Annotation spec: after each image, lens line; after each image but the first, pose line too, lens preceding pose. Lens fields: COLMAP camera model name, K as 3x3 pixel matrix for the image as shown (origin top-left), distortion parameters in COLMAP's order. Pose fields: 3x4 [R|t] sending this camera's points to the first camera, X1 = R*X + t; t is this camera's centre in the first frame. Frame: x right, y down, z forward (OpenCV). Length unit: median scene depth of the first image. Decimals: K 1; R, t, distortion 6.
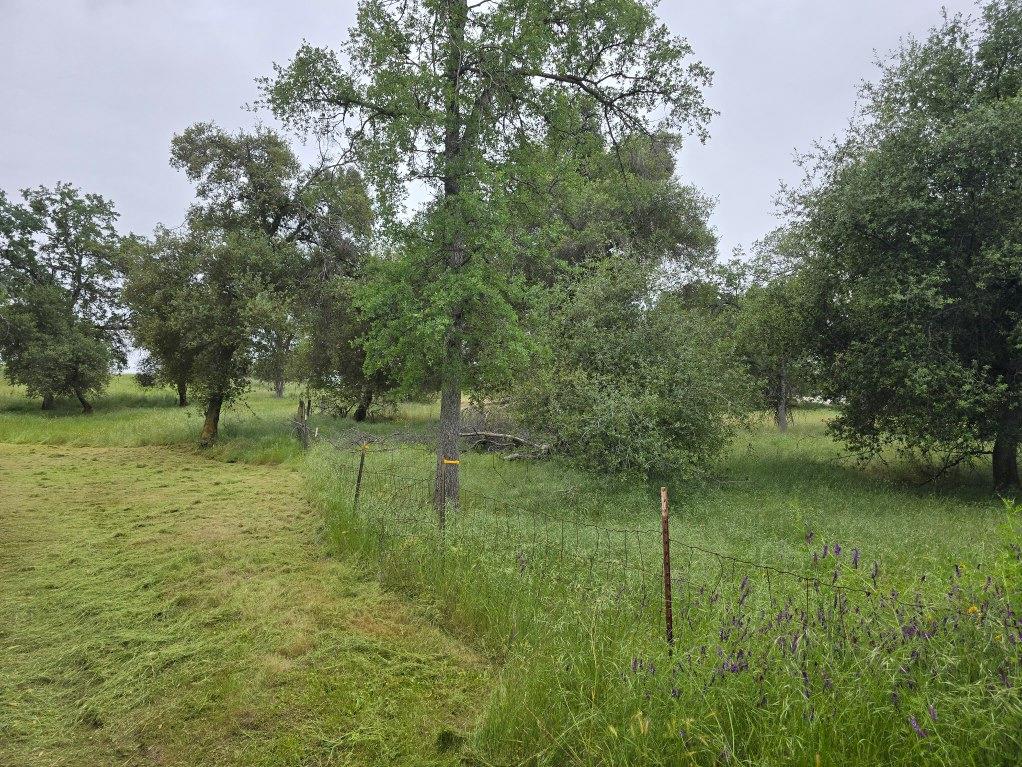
lens RADIAL K [[691.3, 0, 514.7], [0, 691.3, 381.3], [0, 0, 1]] dist [0.062074, -0.043738]
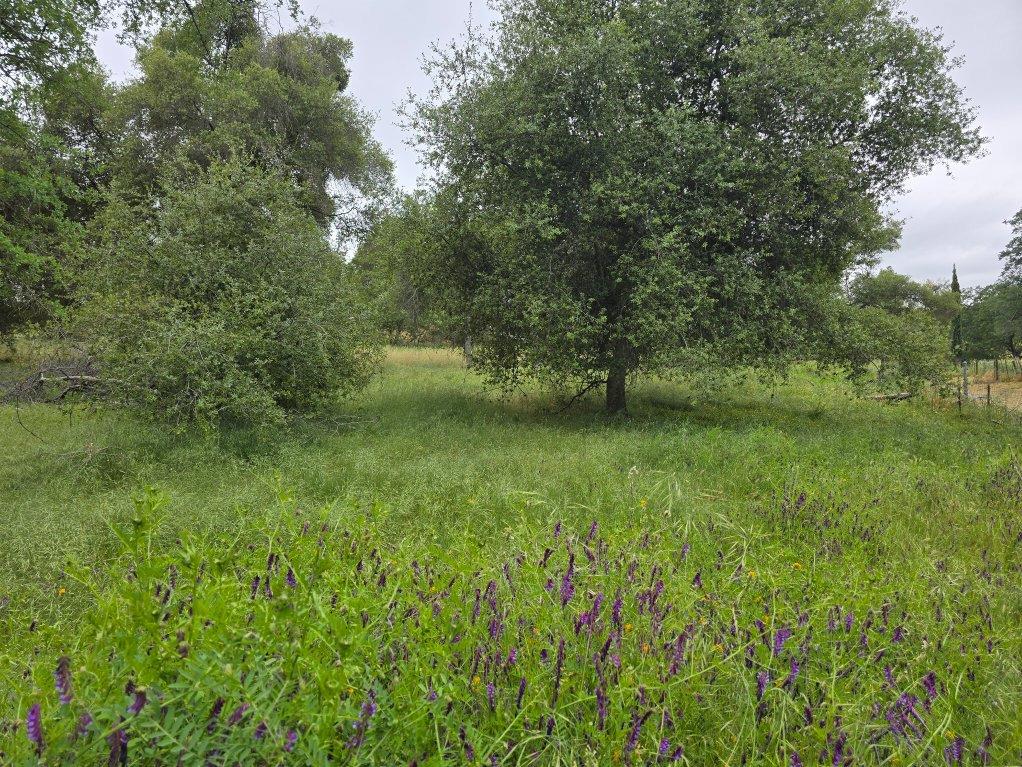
lens RADIAL K [[691.3, 0, 508.4], [0, 691.3, 385.8], [0, 0, 1]] dist [0.062074, -0.043738]
pose [[0.928819, -0.033035, 0.369059, 0.211386], [-0.003020, 0.995310, 0.096692, 0.008811], [-0.370522, -0.090924, 0.924363, 0.117377]]
